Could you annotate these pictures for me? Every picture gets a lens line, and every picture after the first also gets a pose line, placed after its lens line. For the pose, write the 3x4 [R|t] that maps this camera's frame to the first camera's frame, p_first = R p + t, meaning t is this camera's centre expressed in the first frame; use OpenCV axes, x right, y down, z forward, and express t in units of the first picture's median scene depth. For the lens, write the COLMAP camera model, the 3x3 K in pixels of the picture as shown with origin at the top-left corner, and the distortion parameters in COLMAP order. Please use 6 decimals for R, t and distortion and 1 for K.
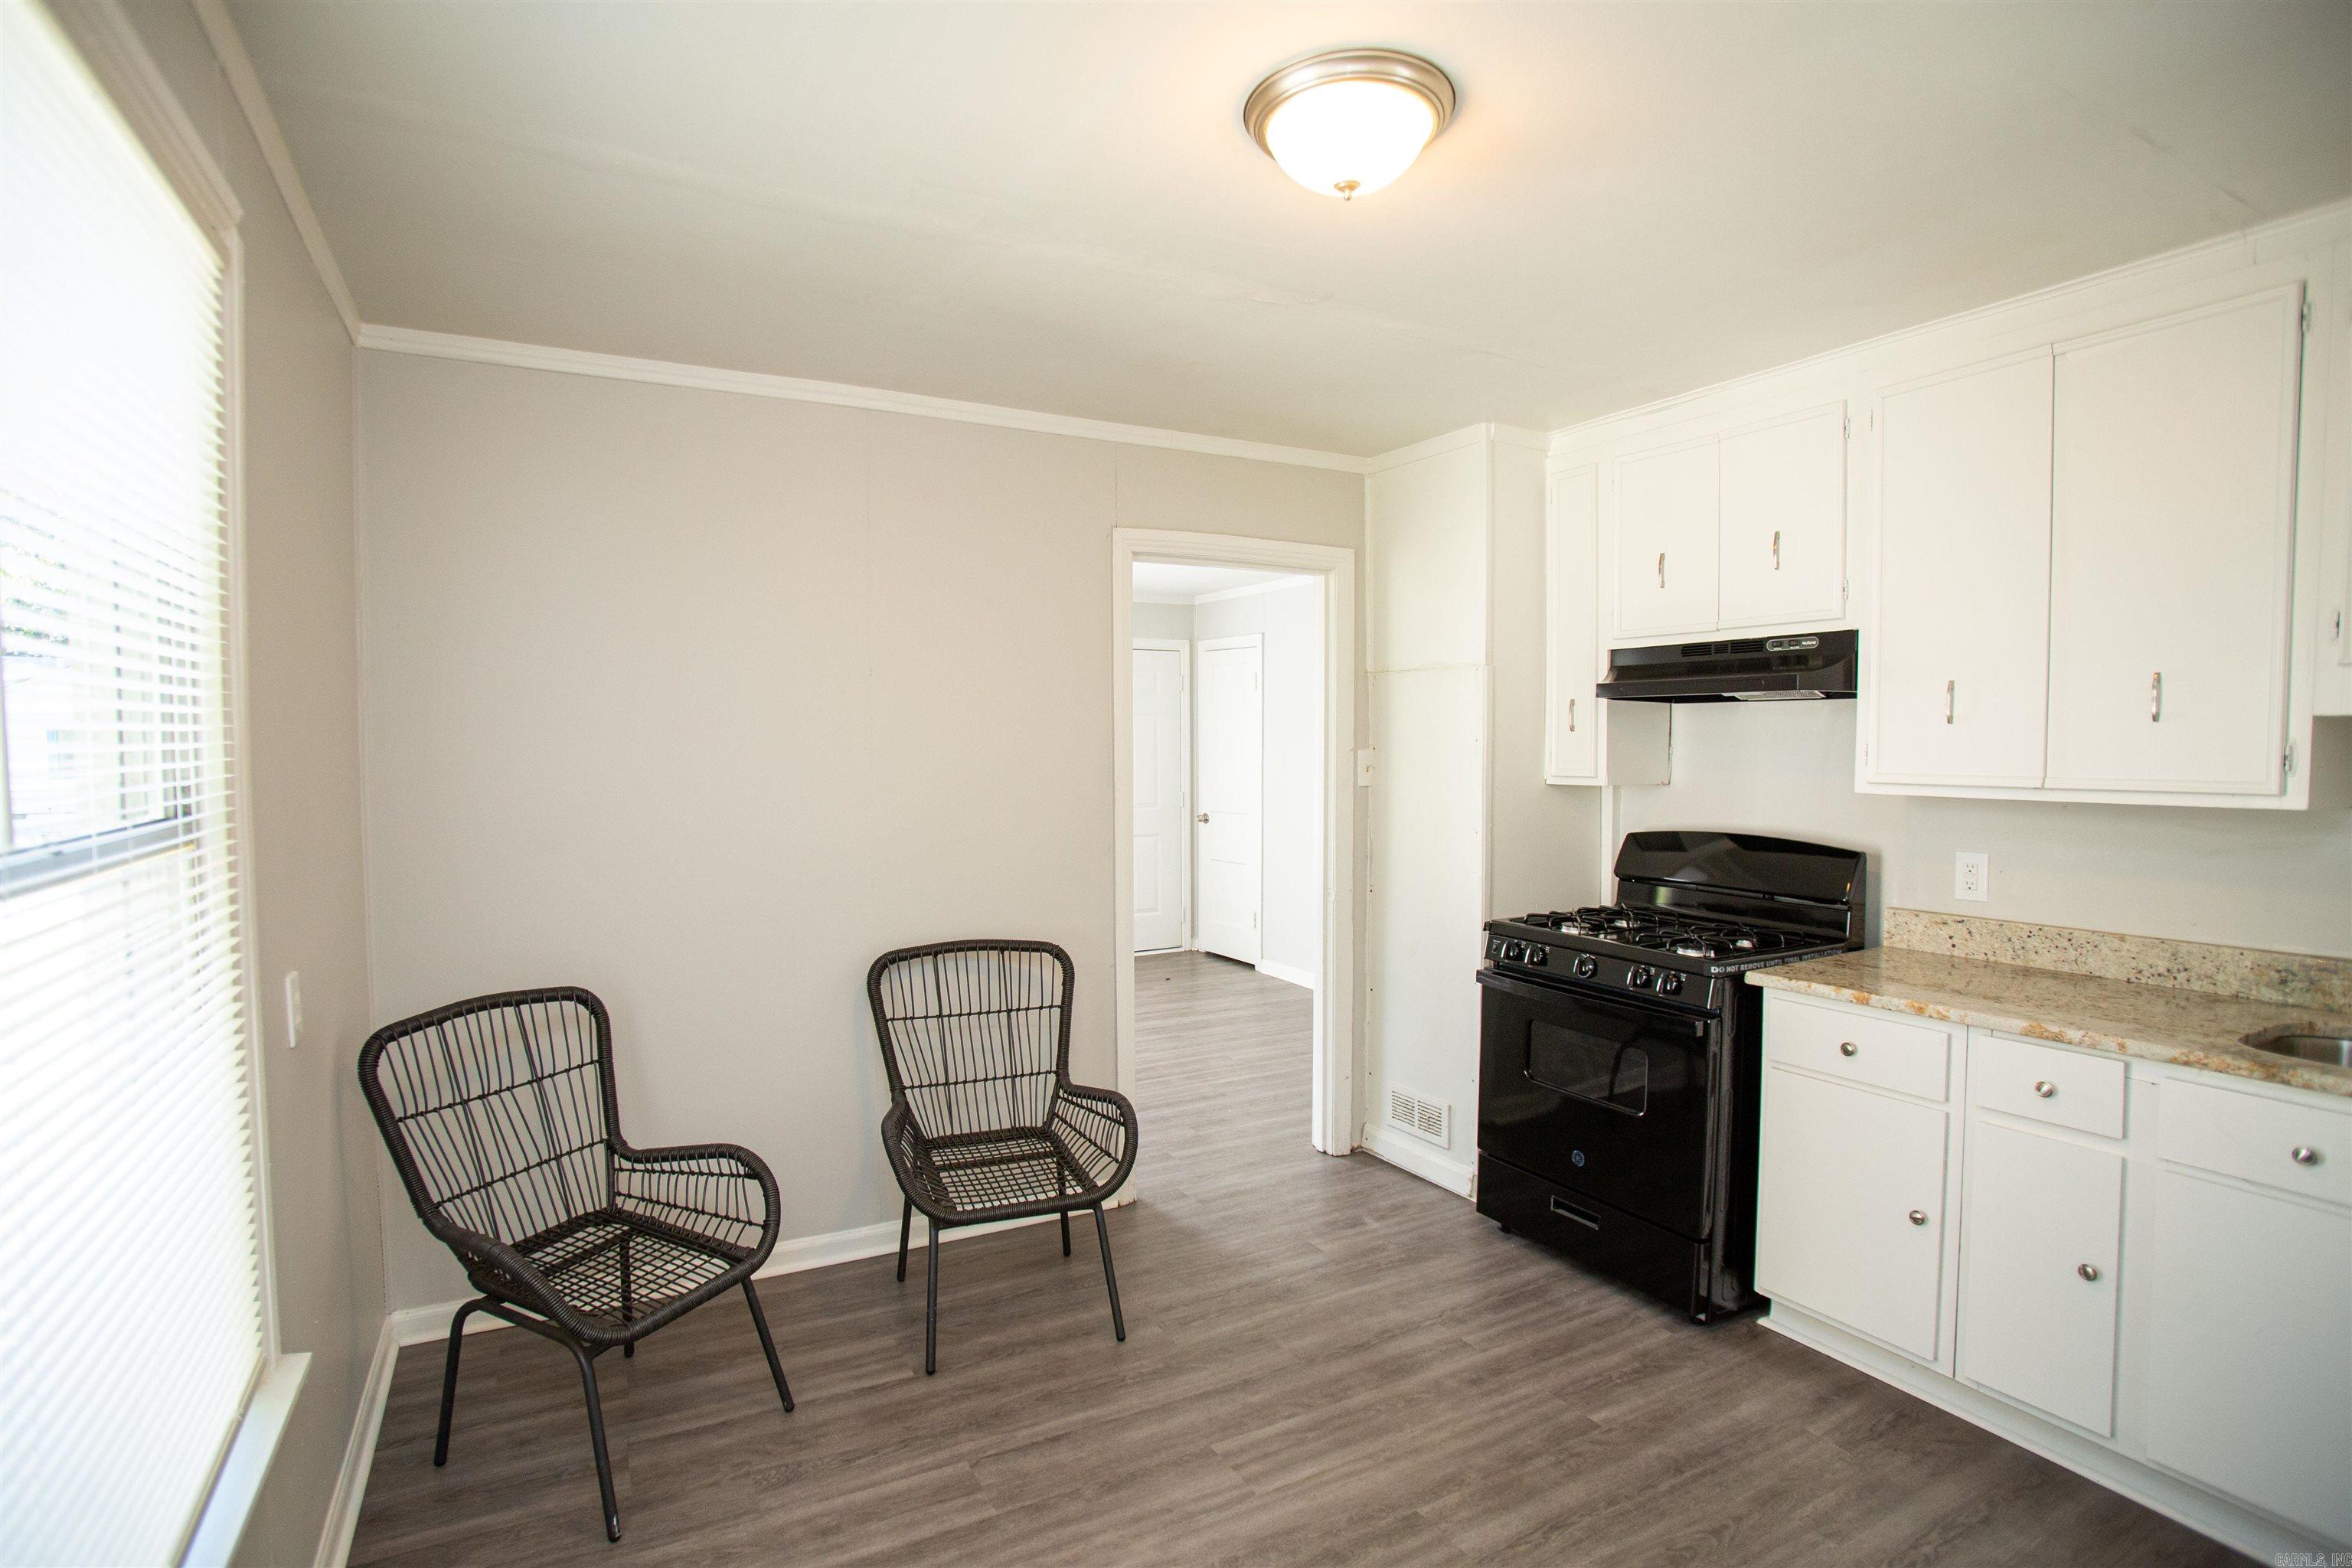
lens RADIAL K [[1149.9, 0, 1149.1], [0, 1149.9, 794.2], [0, 0, 1]] dist [-0.091172, 0.041072]
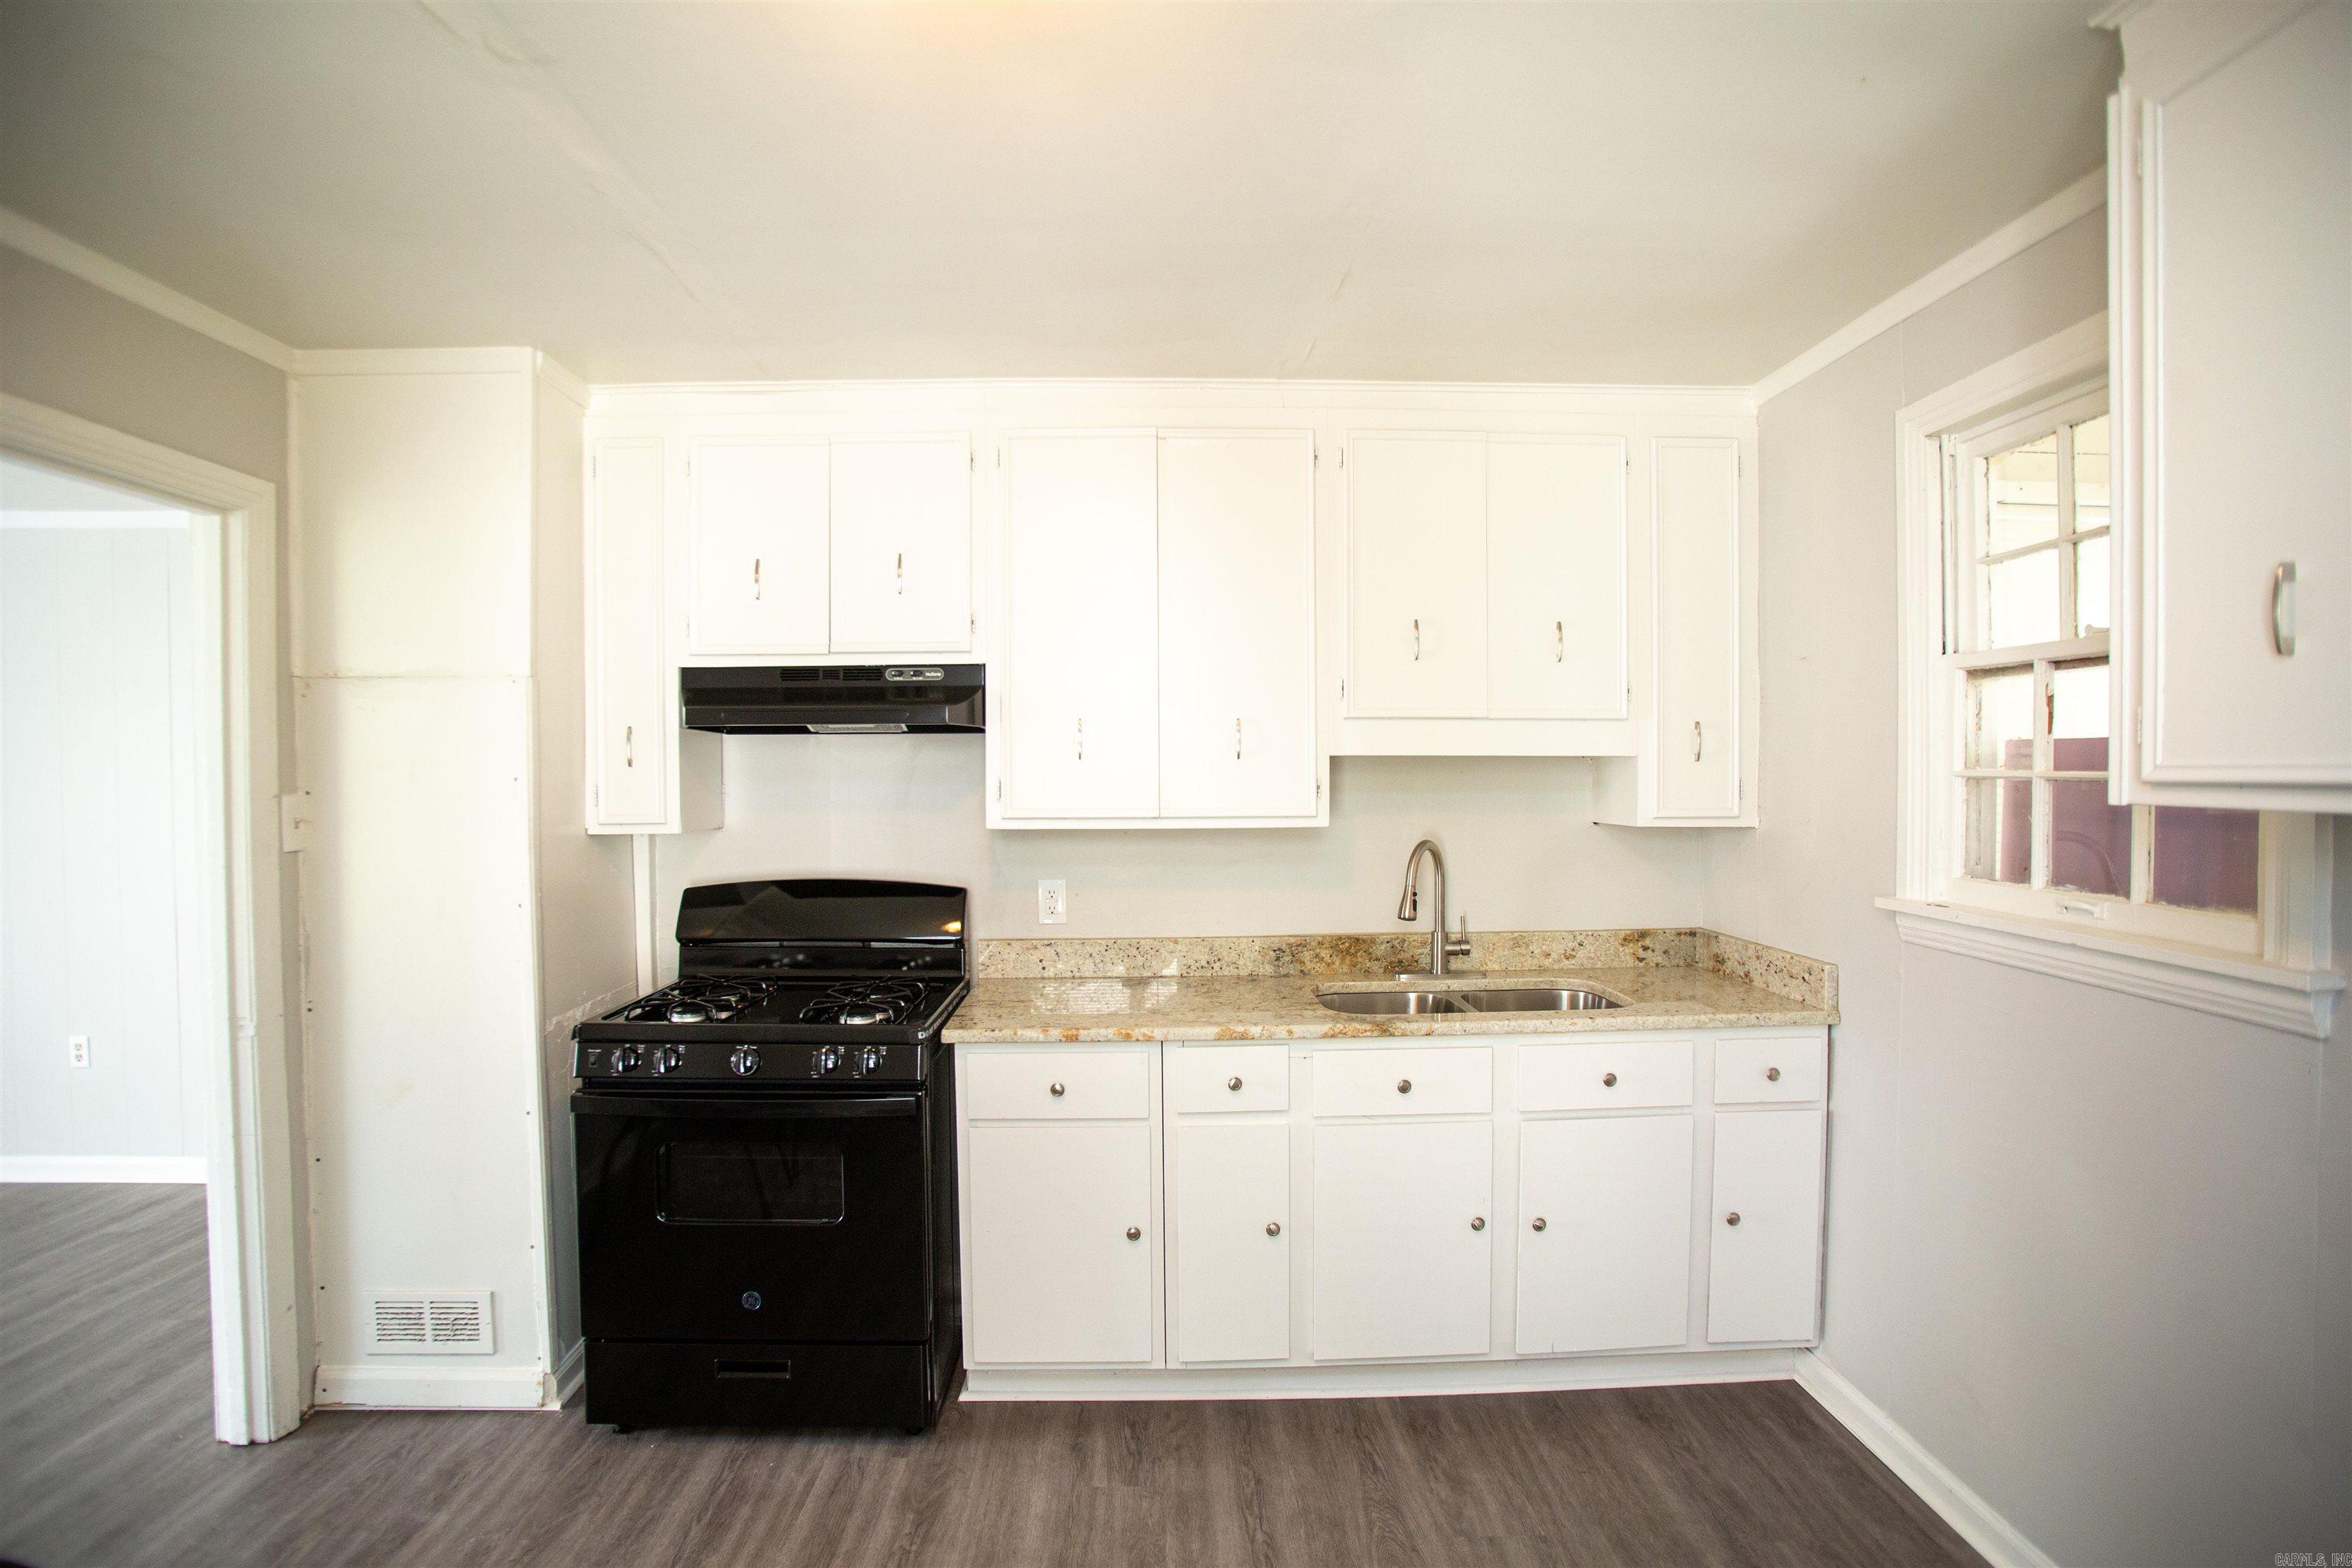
lens RADIAL K [[1149.9, 0, 1149.1], [0, 1149.9, 794.2], [0, 0, 1]] dist [-0.091172, 0.041072]
pose [[0.465778, -0.018408, 0.884710, -0.187474], [0.044629, 0.999000, -0.002709, -0.021348], [-0.883776, 0.040745, 0.466133, 0.373052]]
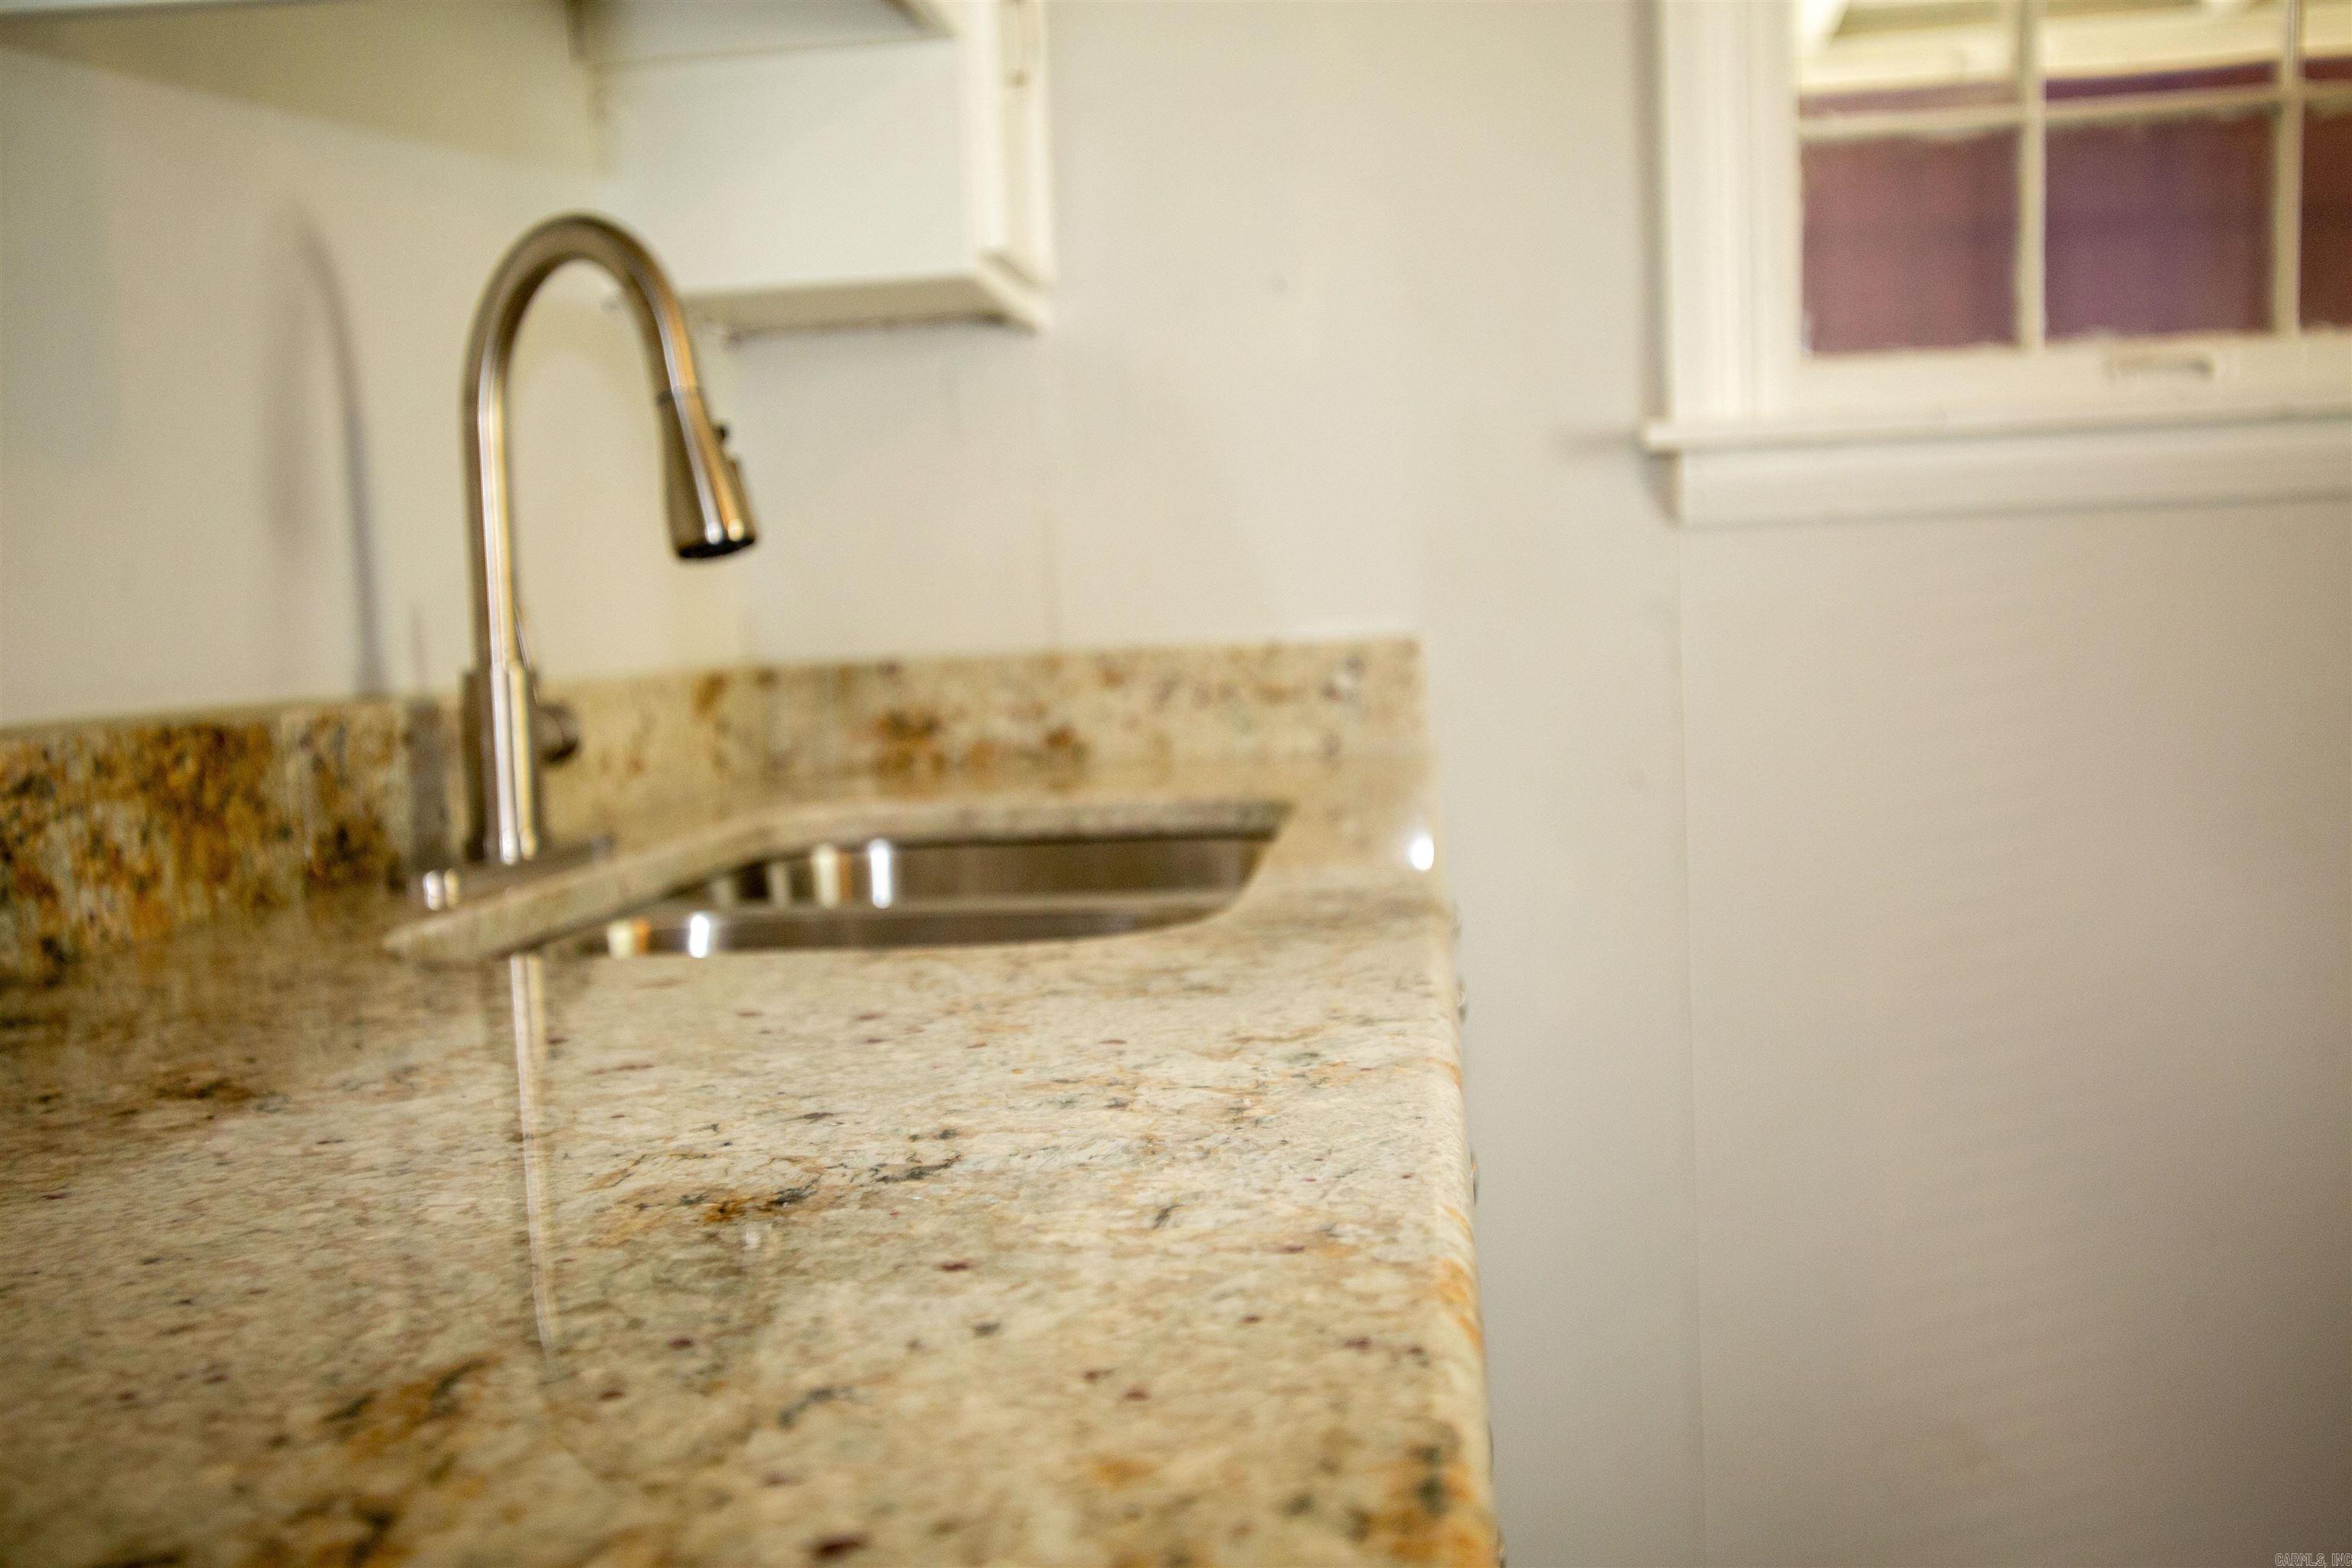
lens RADIAL K [[2224.0, 0, 1176.0], [0, 2224.0, 784.0], [0, 0, 1]] dist [0.006548, 0.010253]
pose [[-0.820756, -0.000823, 0.571278, 0.478371], [0.072218, 0.991827, 0.105185, 0.097929], [-0.566695, 0.127587, -0.813989, 0.919742]]
